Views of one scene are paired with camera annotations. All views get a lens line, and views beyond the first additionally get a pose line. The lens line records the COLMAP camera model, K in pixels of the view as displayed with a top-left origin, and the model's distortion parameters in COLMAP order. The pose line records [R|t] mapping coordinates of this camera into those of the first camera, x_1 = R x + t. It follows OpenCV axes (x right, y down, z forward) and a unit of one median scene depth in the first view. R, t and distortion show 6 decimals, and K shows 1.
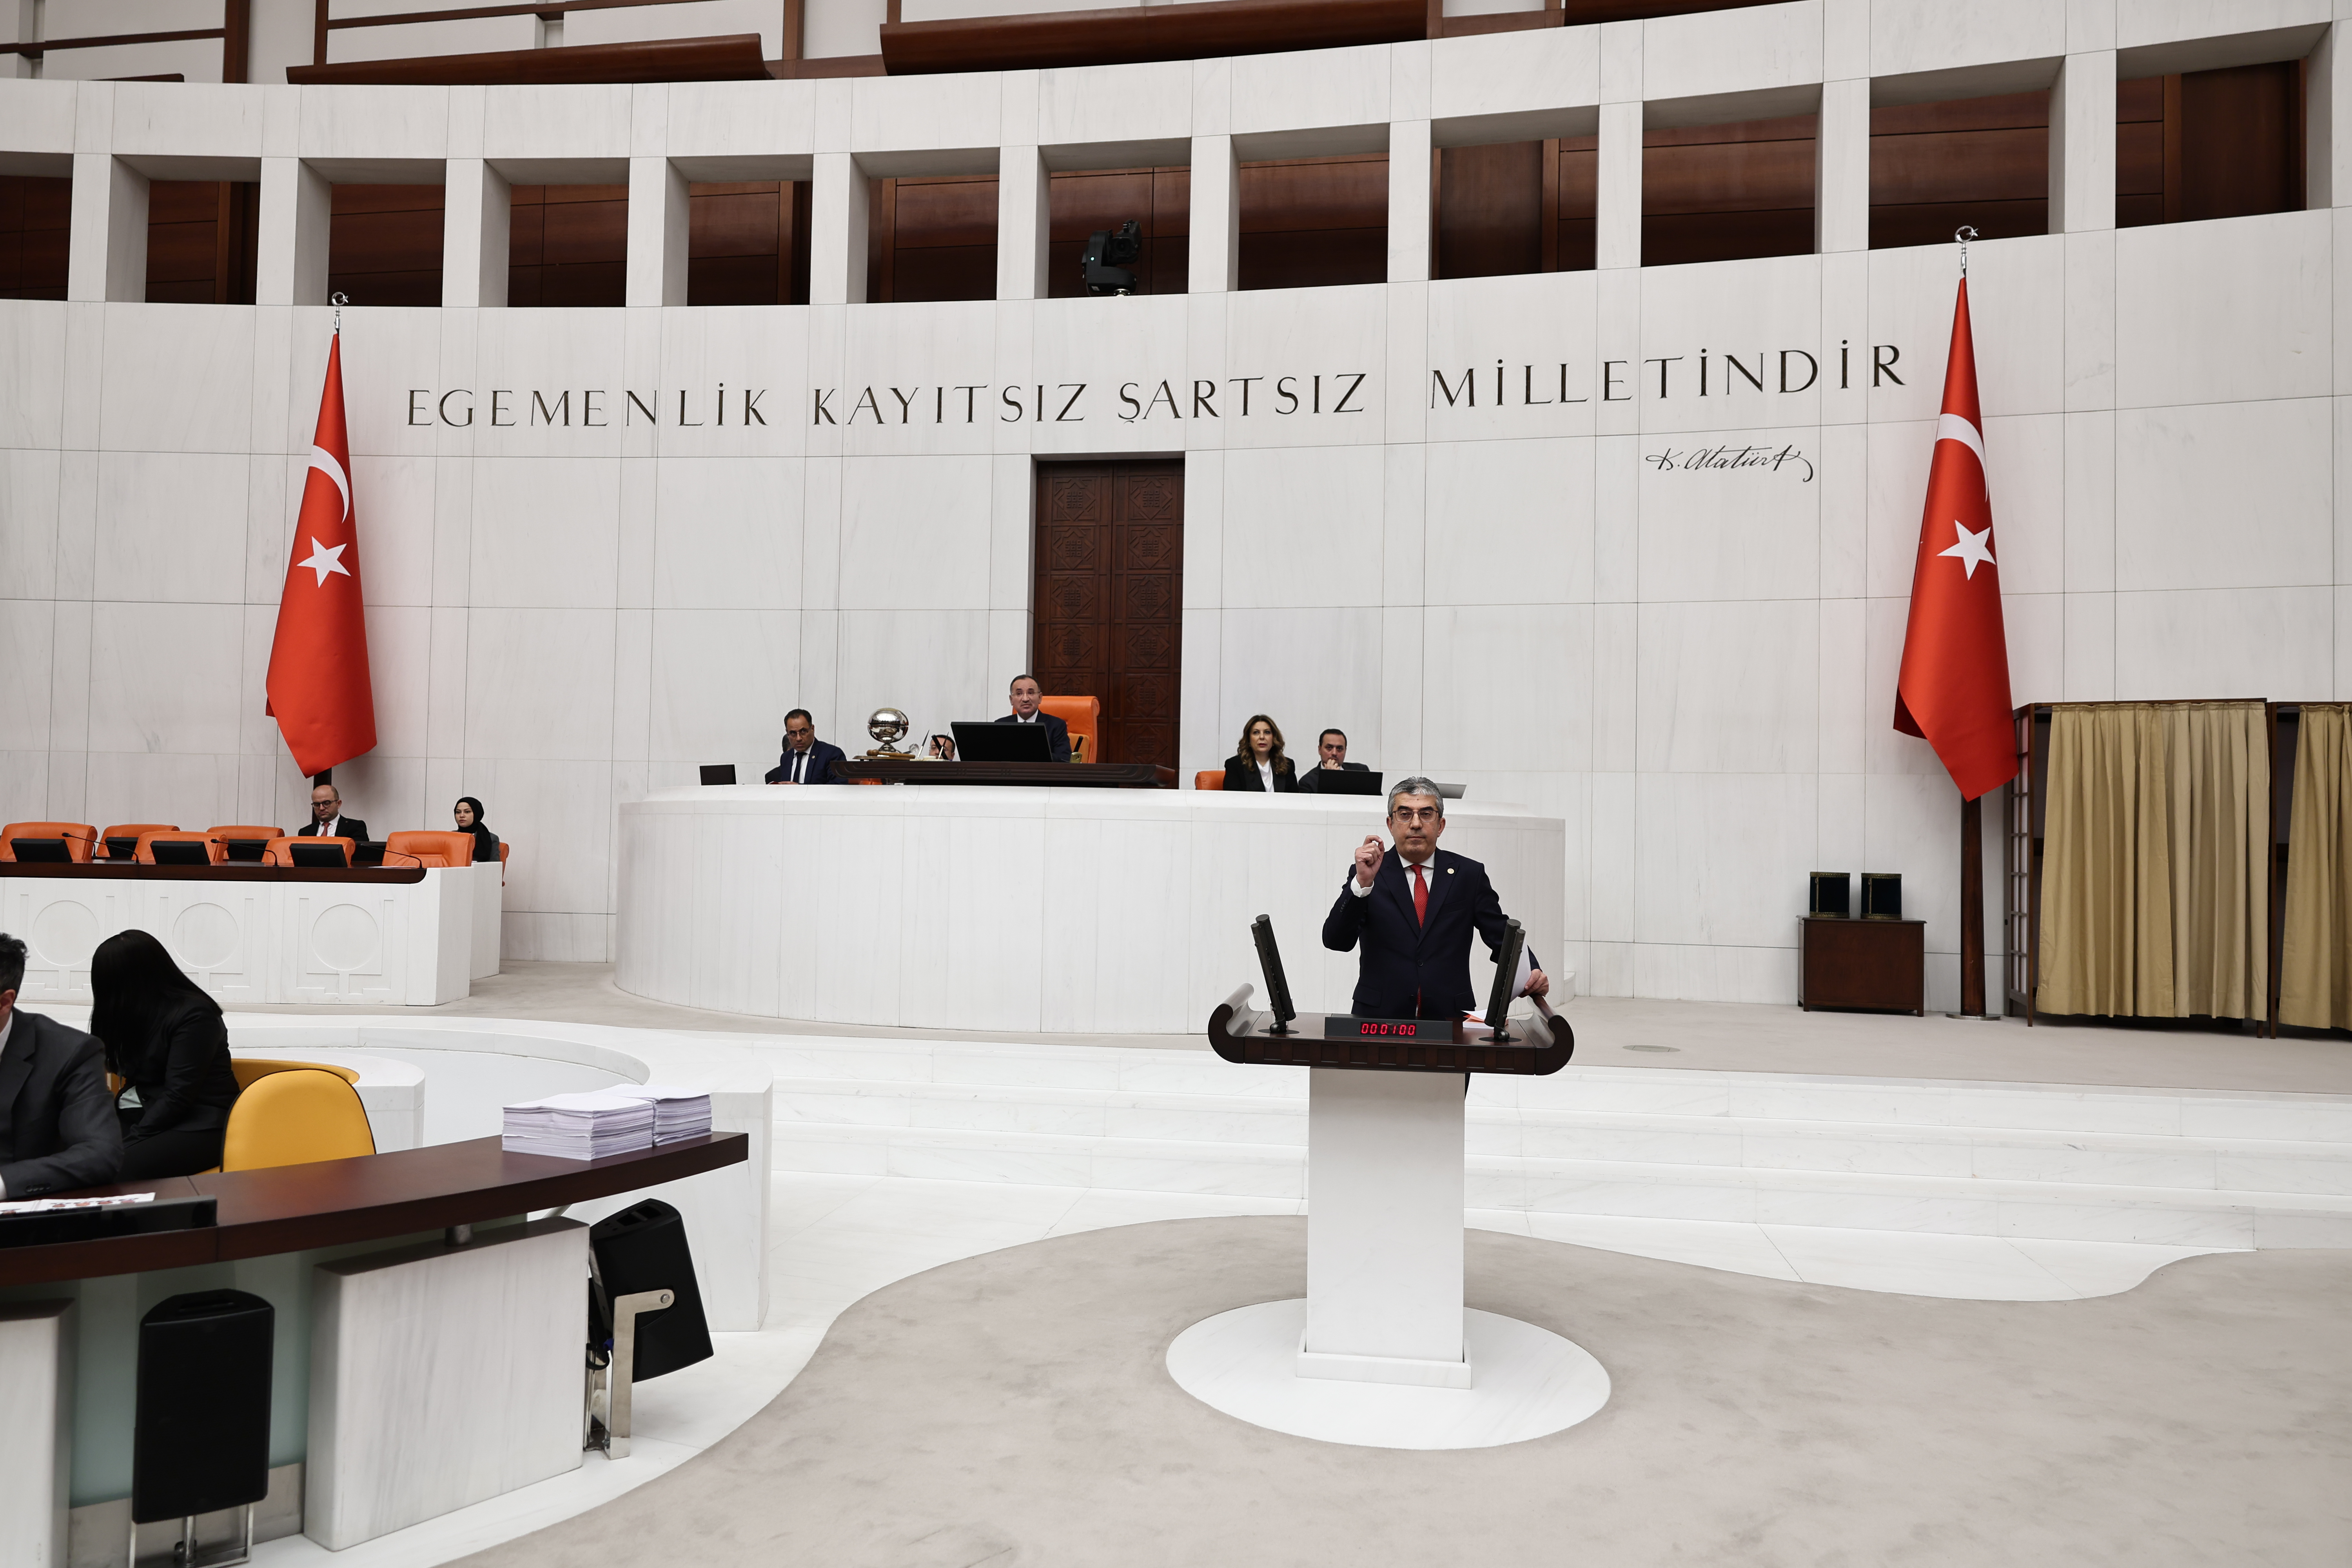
lens RADIAL K [[1636.5, 0, 1158.4], [0, 1636.5, 795.1], [0, 0, 1]] dist [0.004508, -0.001456]
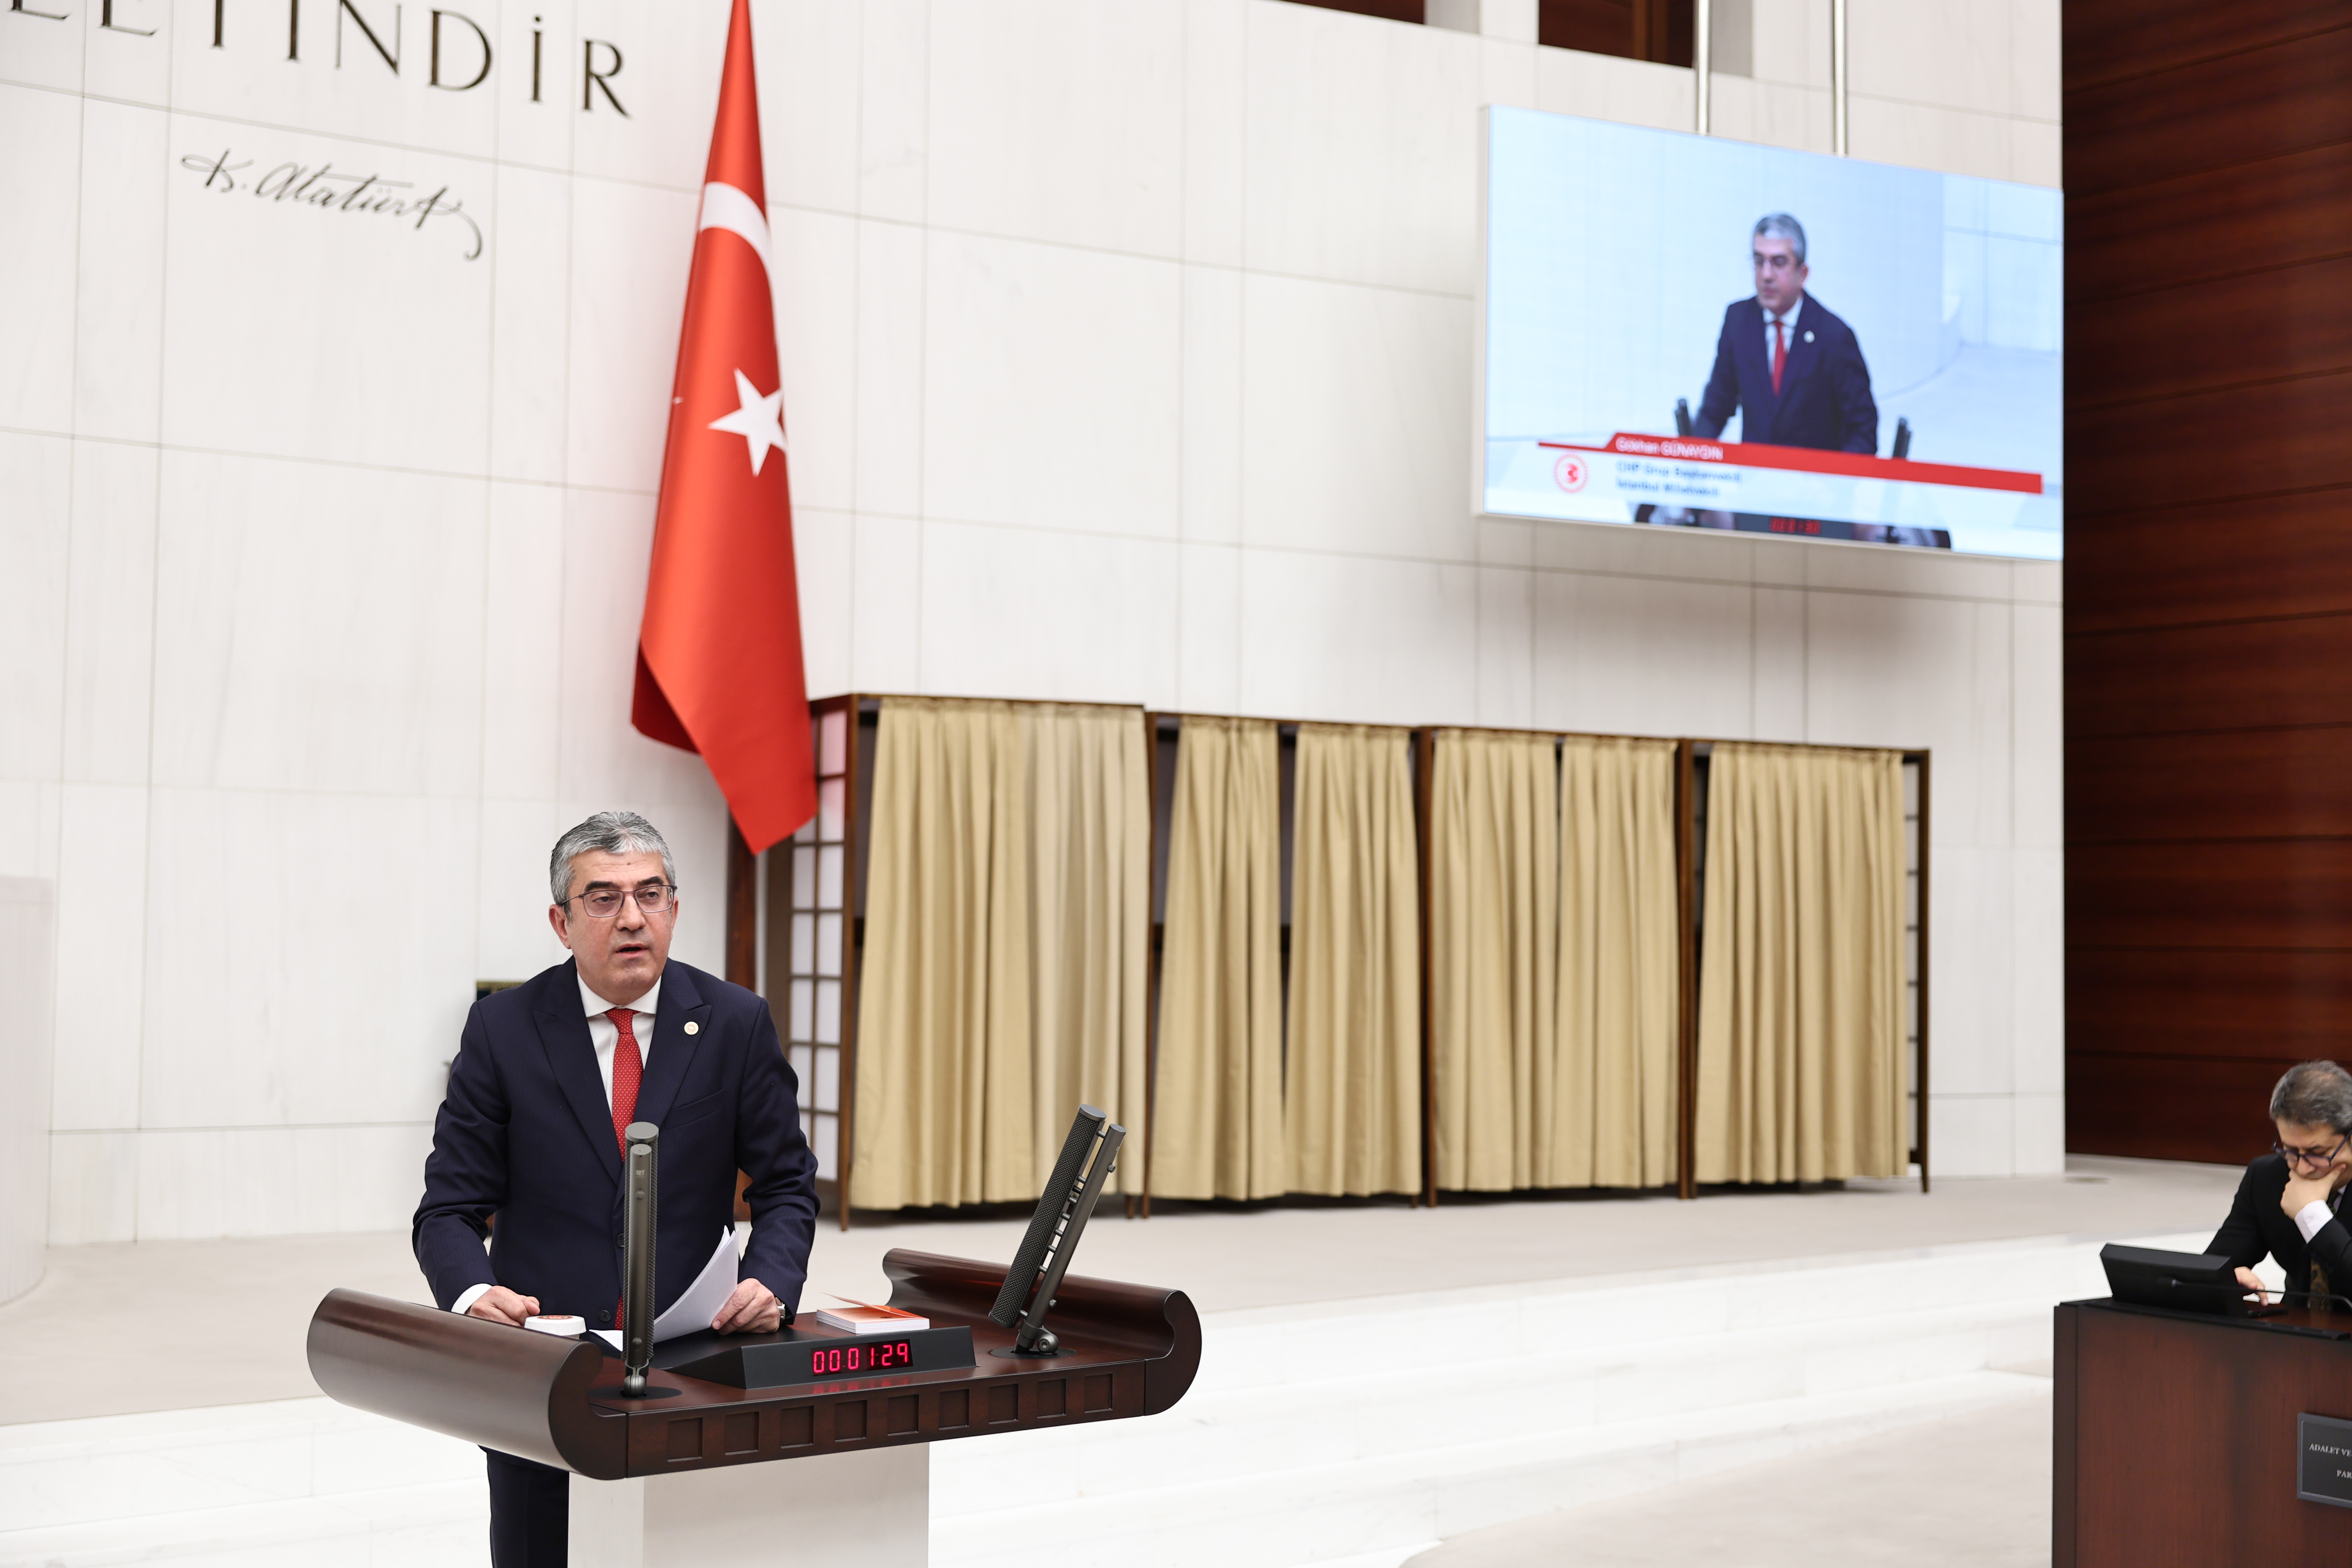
lens RADIAL K [[3045.3, 0, 1215.1], [0, 3045.3, 784.6], [0, 0, 1]] dist [0.002463, -0.052104]
pose [[0.647663, 0.027351, 0.761436, -0.223297], [-0.020672, 0.999618, -0.018324, -0.004393], [-0.761646, -0.003873, 0.647982, 0.170198]]
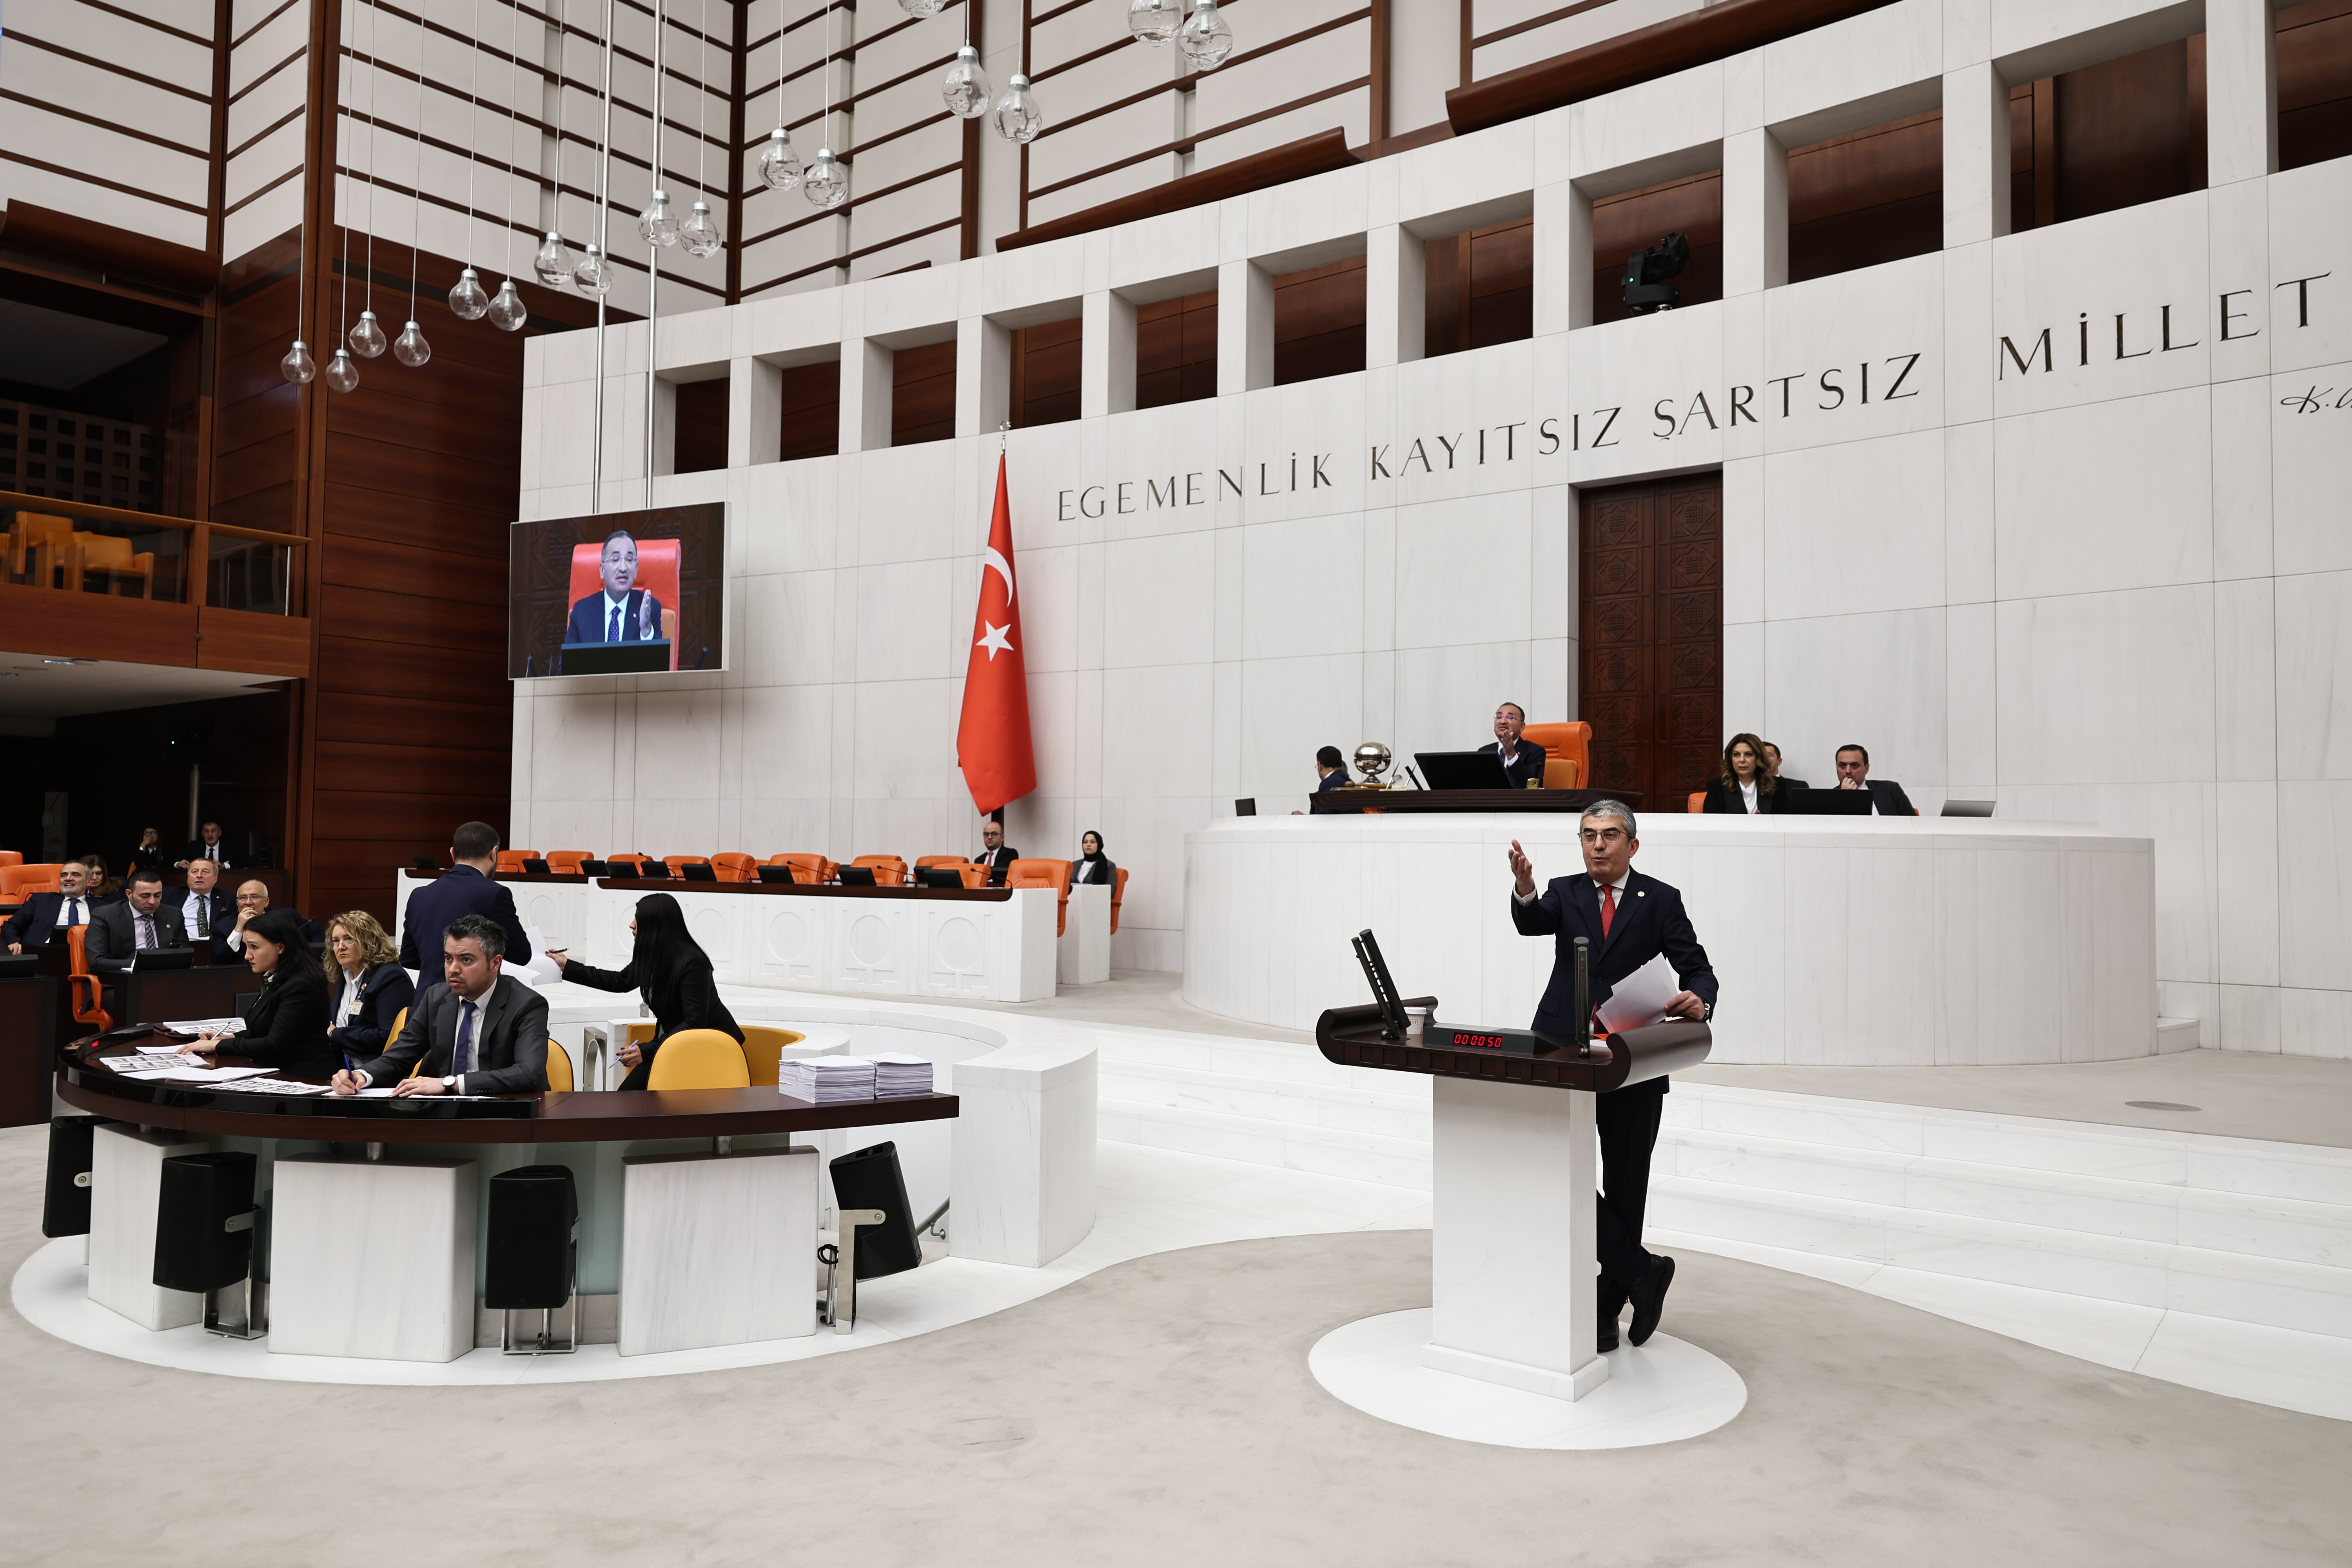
lens RADIAL K [[1651.5, 0, 1159.6], [0, 1651.5, 790.2], [0, 0, 1]] dist [0.007381, 0.007252]
pose [[0.865566, -0.025702, -0.500135, 0.245408], [0.015625, 0.999582, -0.024327, 0.002506], [0.500551, 0.013242, 0.865606, -0.010276]]
